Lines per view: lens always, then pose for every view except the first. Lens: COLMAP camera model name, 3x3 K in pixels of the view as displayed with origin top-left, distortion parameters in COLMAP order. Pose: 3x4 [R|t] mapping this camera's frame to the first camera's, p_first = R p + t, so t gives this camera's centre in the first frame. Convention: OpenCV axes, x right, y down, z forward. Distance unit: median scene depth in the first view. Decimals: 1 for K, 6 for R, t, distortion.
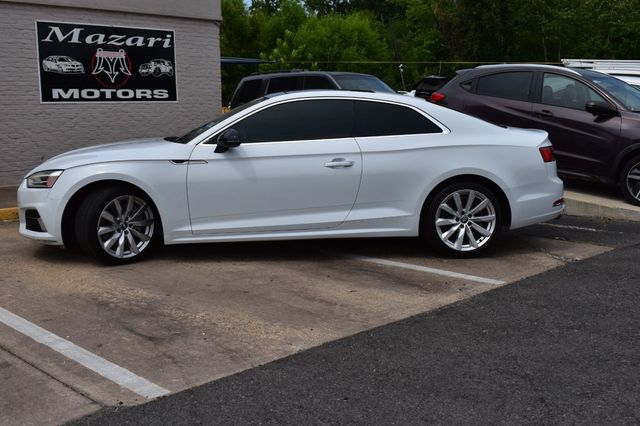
lens RADIAL K [[742.3, 0, 320.0], [0, 742.3, 213.0], [0, 0, 1]] dist [-0.057104, -0.013379]
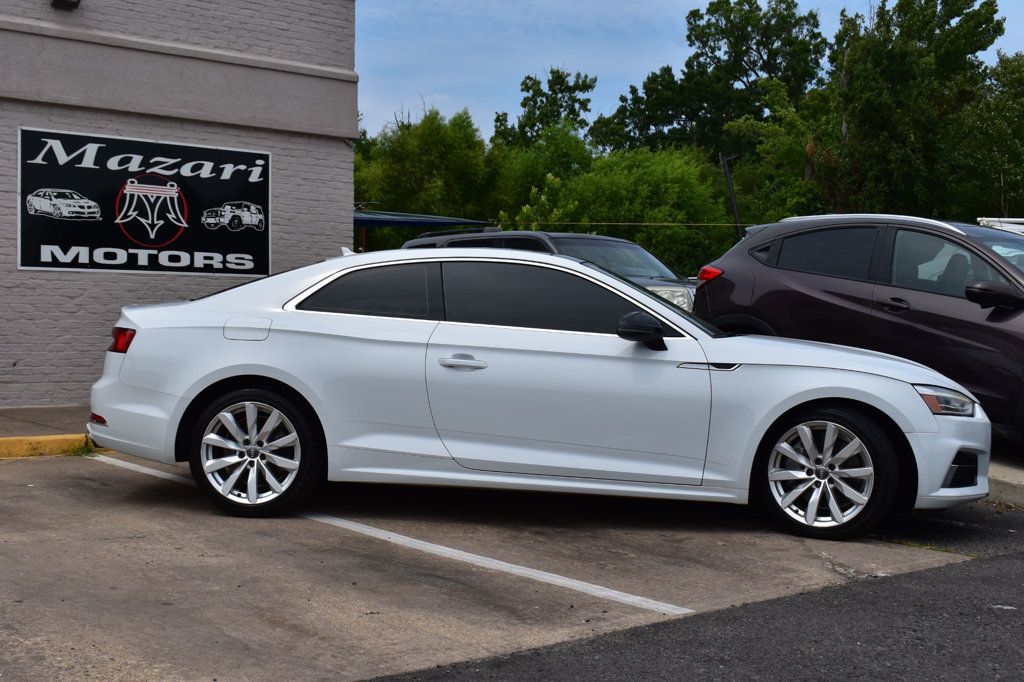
lens RADIAL K [[1284.6, 0, 512.0], [0, 1284.6, 341.0], [0, 0, 1]] dist [-0.047737, -0.002704]
pose [[0.994901, 0.027411, -0.097056, 0.095715], [-0.038903, 0.992183, -0.118571, 0.009264], [0.093048, 0.121742, 0.988191, 0.052600]]
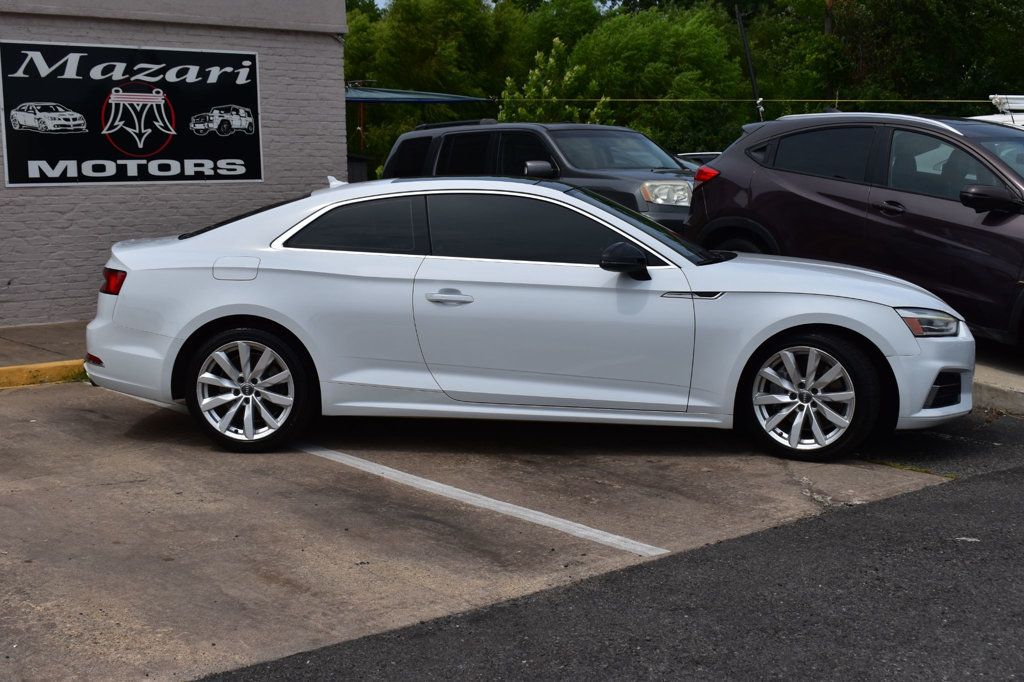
lens RADIAL K [[1337.5, 0, 512.0], [0, 1337.5, 341.0], [0, 0, 1]] dist [-0.040463, -0.005471]
pose [[0.994219, 0.009858, -0.106915, 0.110500], [-0.011431, 0.999835, -0.014113, -0.018533], [0.106759, 0.015253, 0.994168, 0.022032]]
